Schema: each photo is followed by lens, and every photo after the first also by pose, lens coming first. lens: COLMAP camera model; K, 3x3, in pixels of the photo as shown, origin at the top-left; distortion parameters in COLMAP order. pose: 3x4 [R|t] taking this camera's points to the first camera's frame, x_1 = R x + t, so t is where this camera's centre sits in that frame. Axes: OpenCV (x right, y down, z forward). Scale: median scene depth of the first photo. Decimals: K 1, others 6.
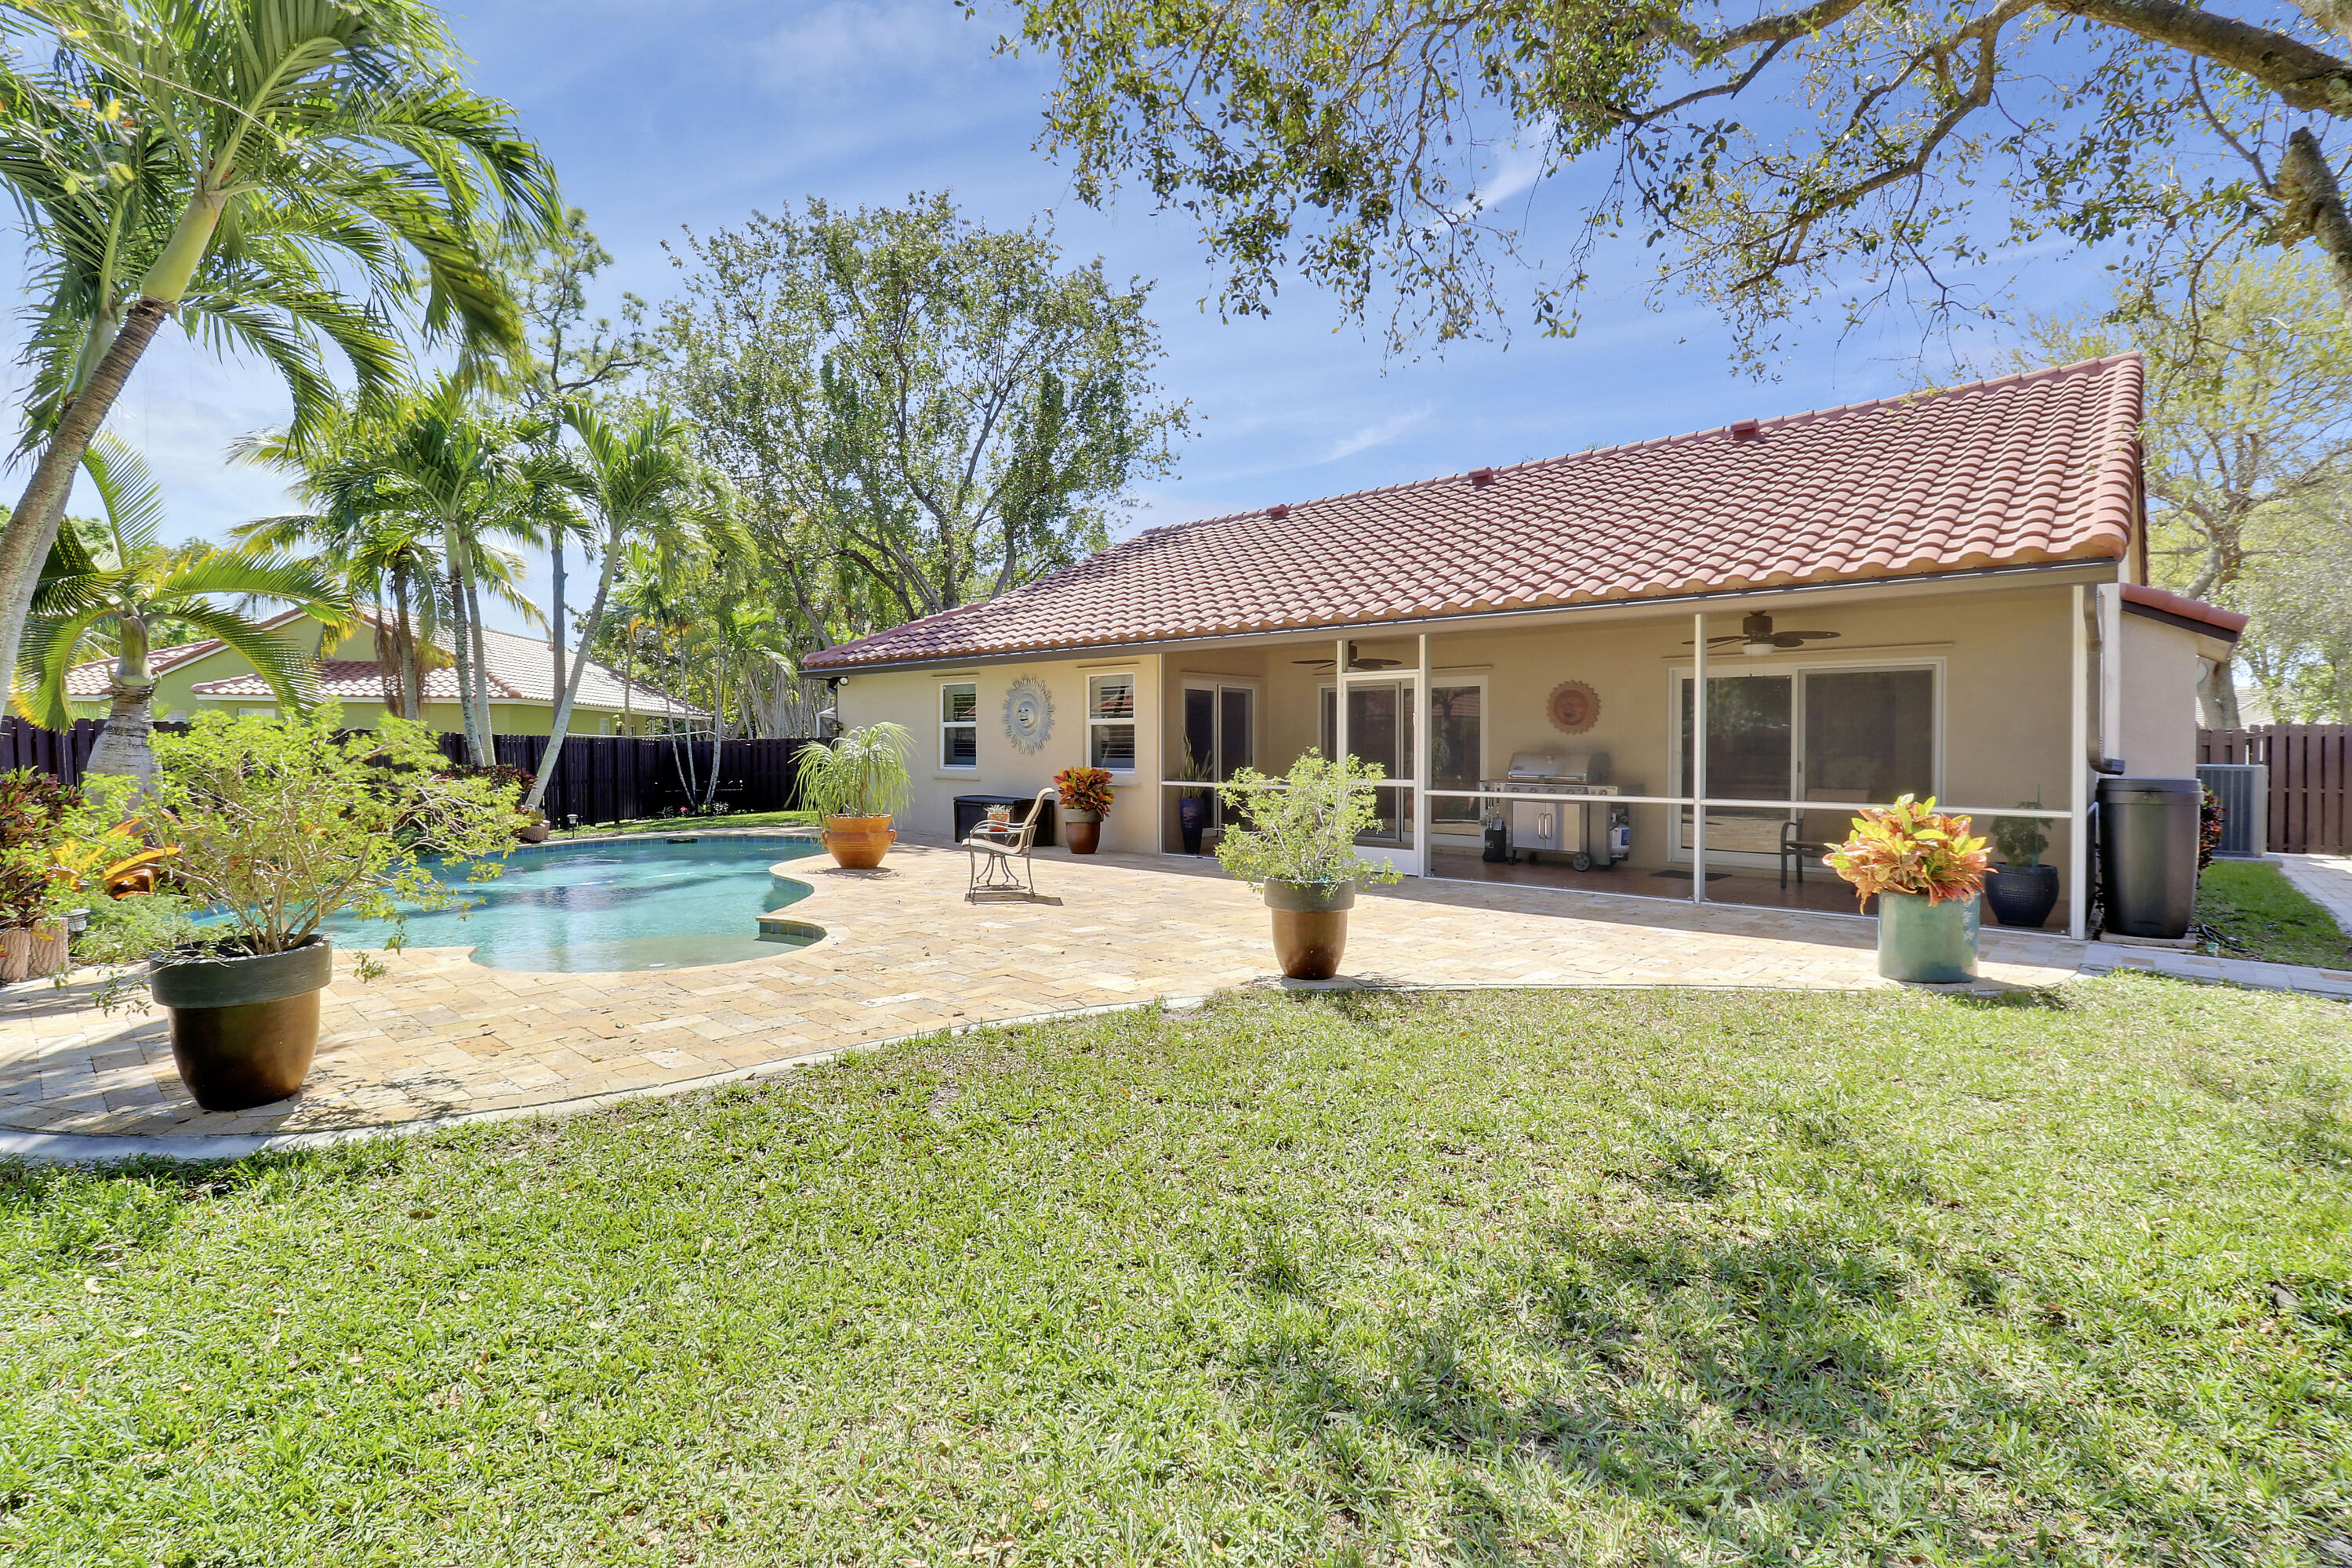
lens RADIAL K [[1199.6, 0, 1172.7], [0, 1199.6, 772.4], [0, 0, 1]] dist [-0.004589, -0.002067]
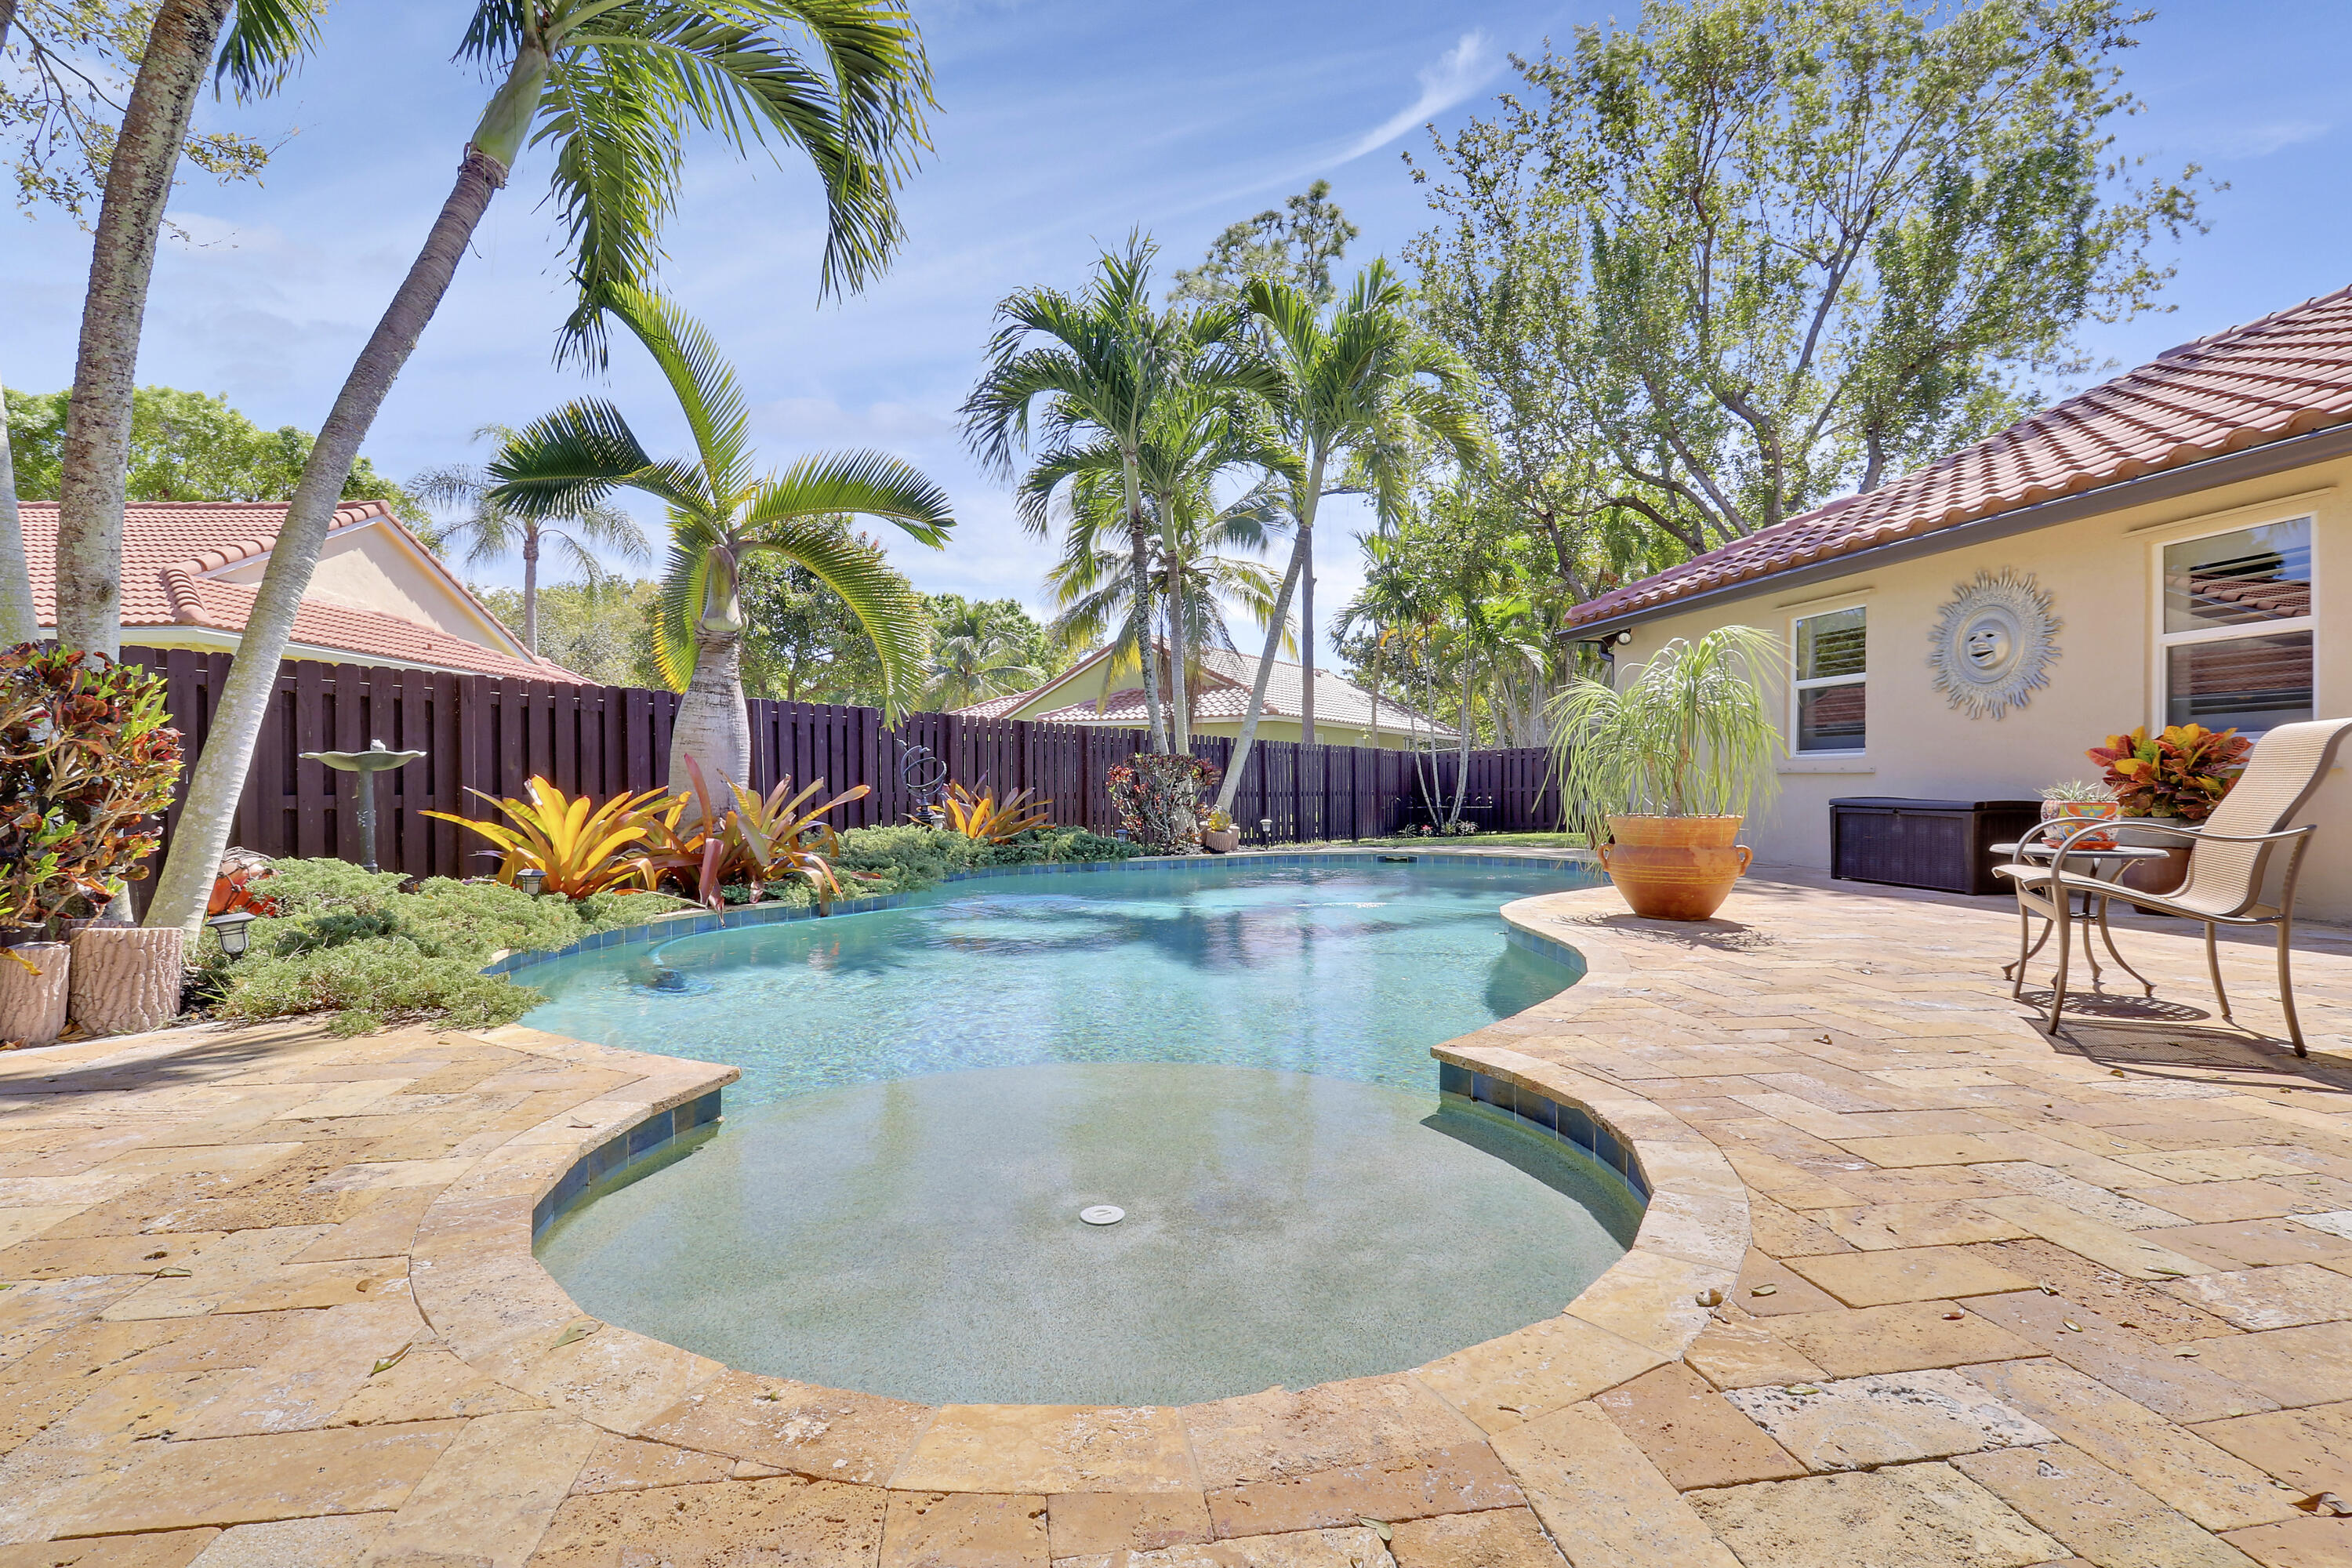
lens RADIAL K [[1103.7, 0, 1177.5], [0, 1103.7, 799.4], [0, 0, 1]] dist [-0.008221, -0.008761]
pose [[0.804965, 0.006722, -0.593284, -0.116681], [-0.012149, 0.999913, -0.005155, 0.025921], [0.593198, 0.011357, 0.804977, 0.377319]]
